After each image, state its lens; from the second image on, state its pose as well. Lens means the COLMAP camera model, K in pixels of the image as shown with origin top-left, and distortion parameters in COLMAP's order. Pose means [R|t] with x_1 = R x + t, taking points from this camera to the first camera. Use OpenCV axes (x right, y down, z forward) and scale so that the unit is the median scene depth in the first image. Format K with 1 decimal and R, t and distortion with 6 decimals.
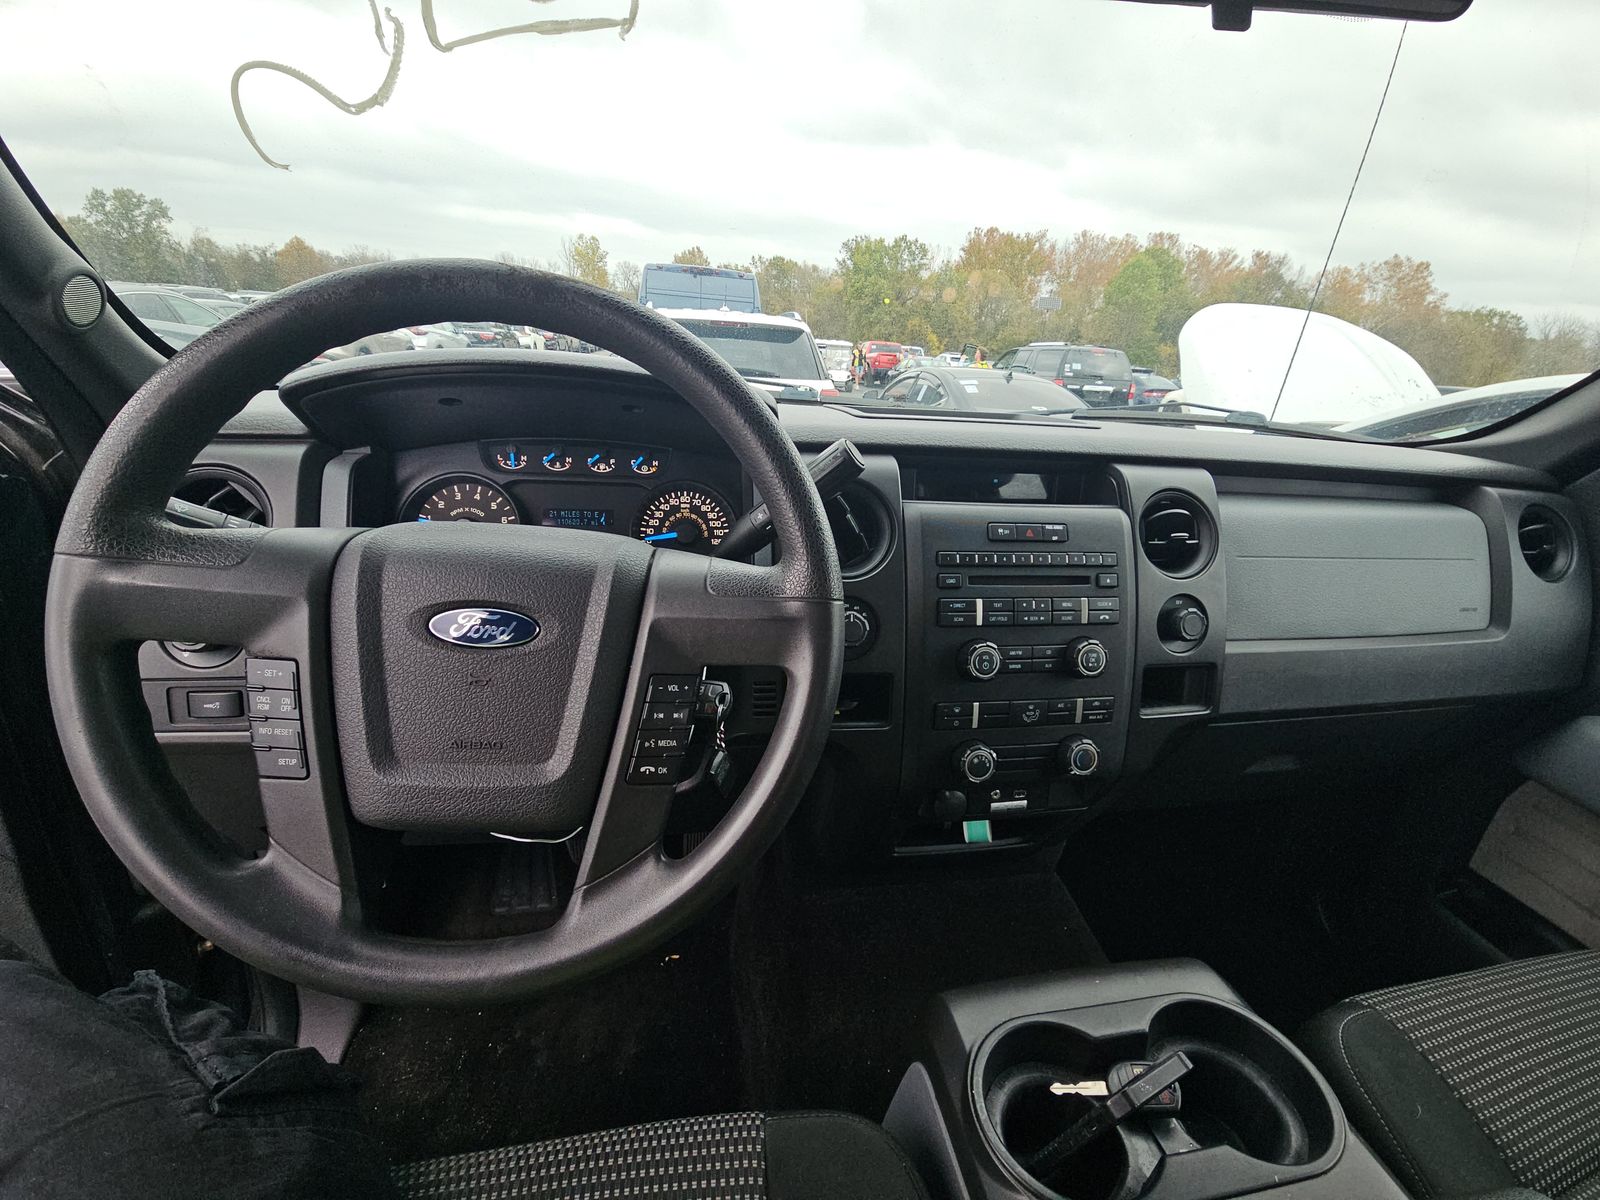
lens RADIAL K [[647.9, 0, 800.0], [0, 647.9, 600.0], [0, 0, 1]] dist [0.013550, -0.011021]
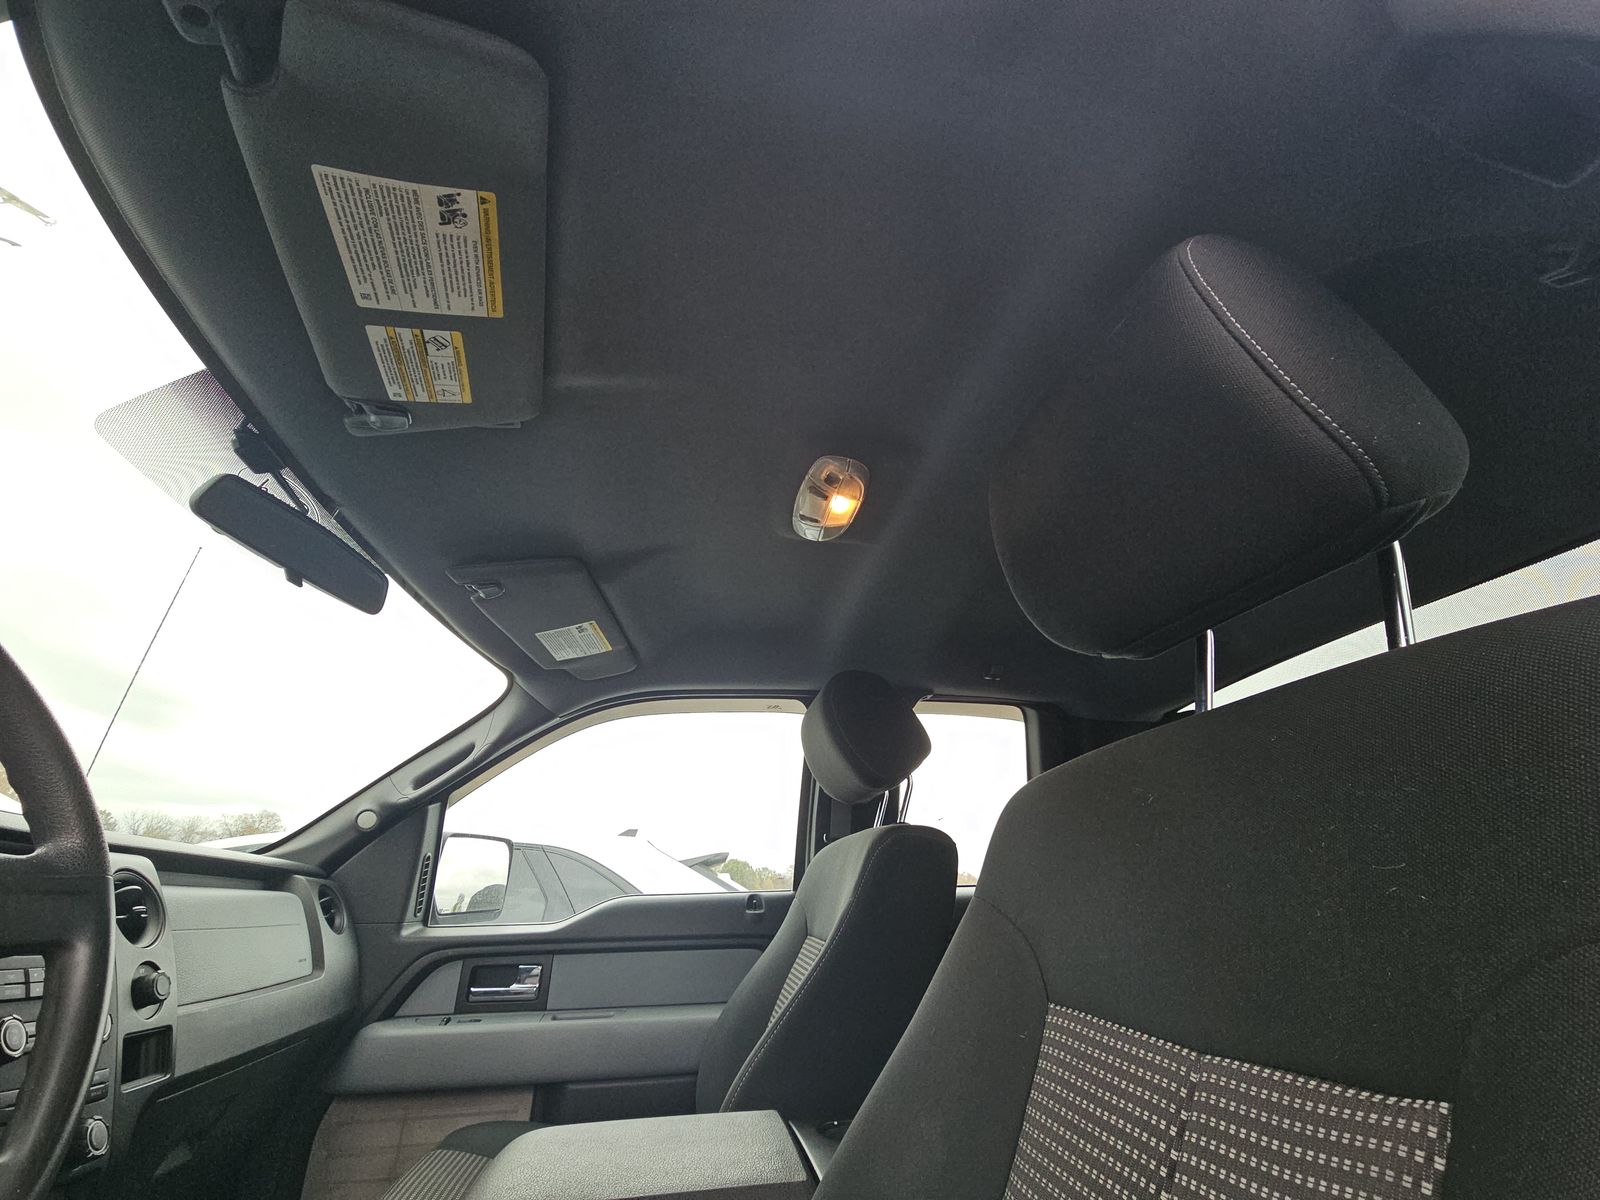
lens RADIAL K [[647.9, 0, 800.0], [0, 647.9, 600.0], [0, 0, 1]] dist [0.017158, -0.012352]
pose [[-0.034417, 0.373260, 0.927088, -0.766119], [0.398985, 0.855640, -0.329682, 0.293462], [-0.916311, 0.358547, -0.178374, -0.055952]]
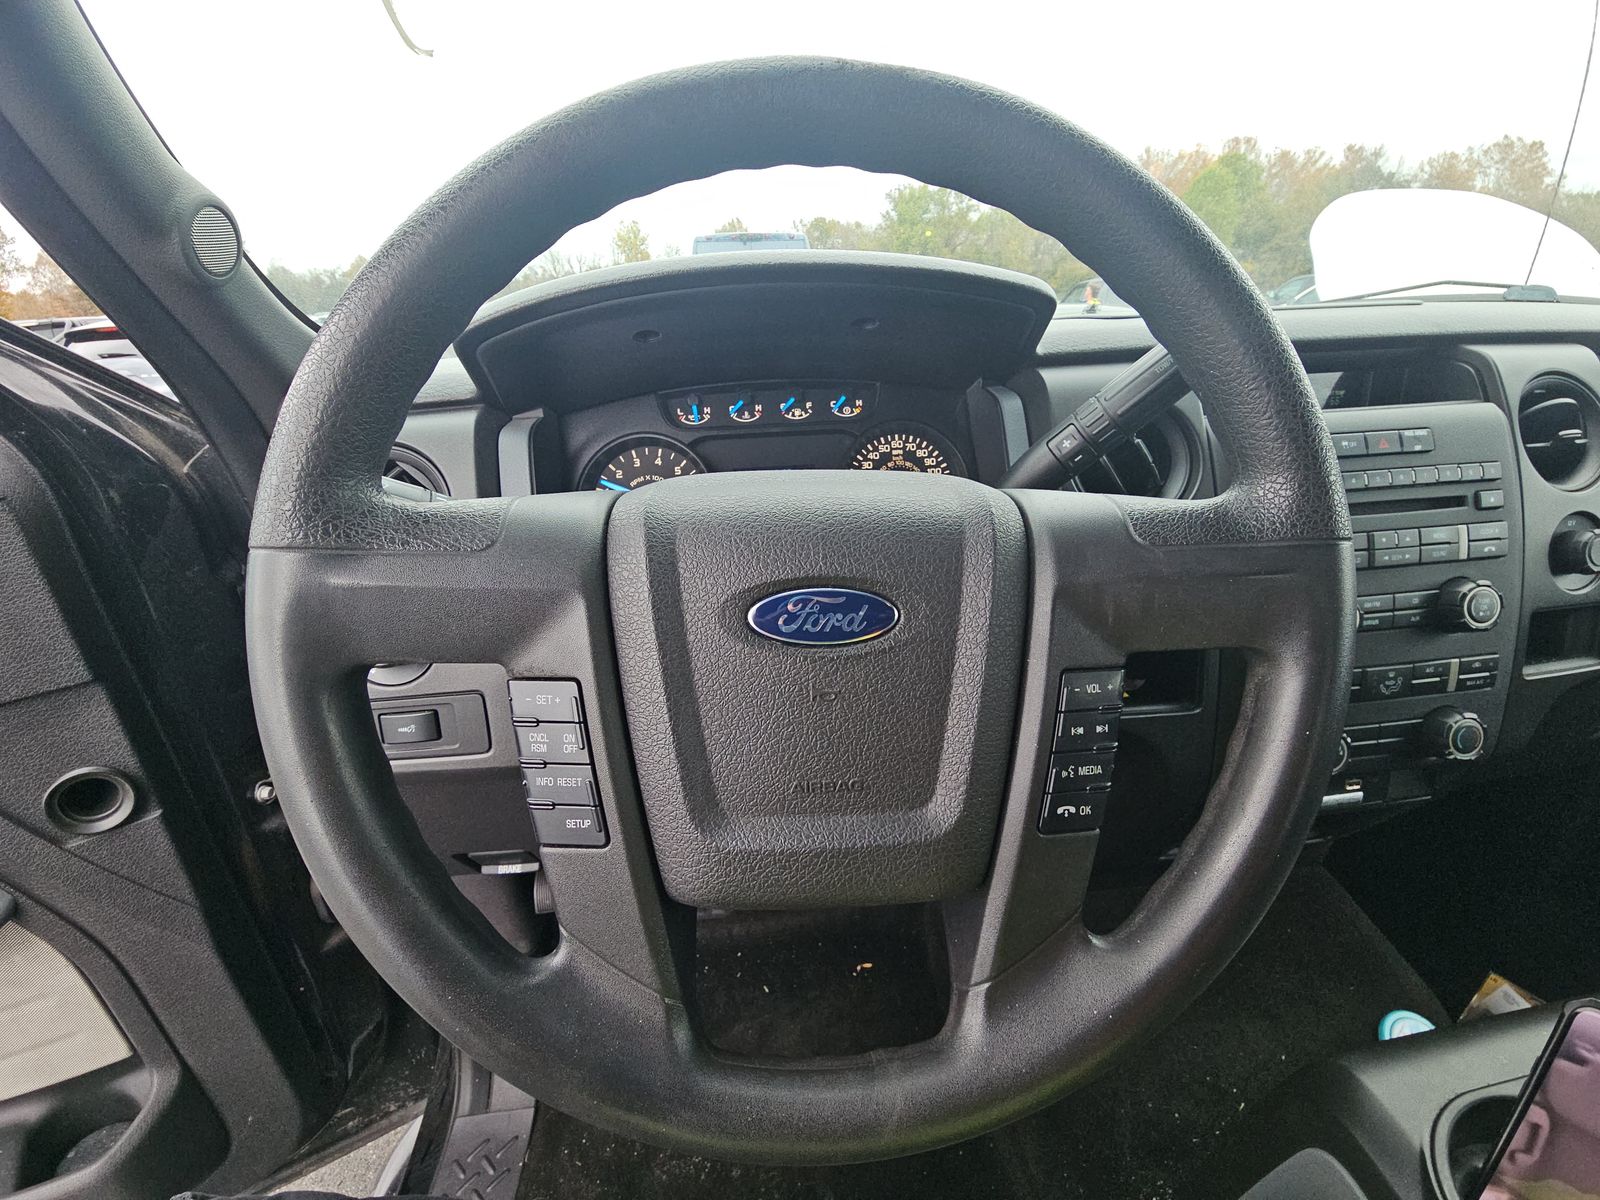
lens RADIAL K [[647.9, 0, 800.0], [0, 647.9, 600.0], [0, 0, 1]] dist [0.017158, -0.012352]
pose [[0.992480, -0.066065, -0.103050, -0.246096], [0.070740, 0.996593, 0.042394, -0.002992], [0.099898, -0.049365, 0.993772, 0.179452]]
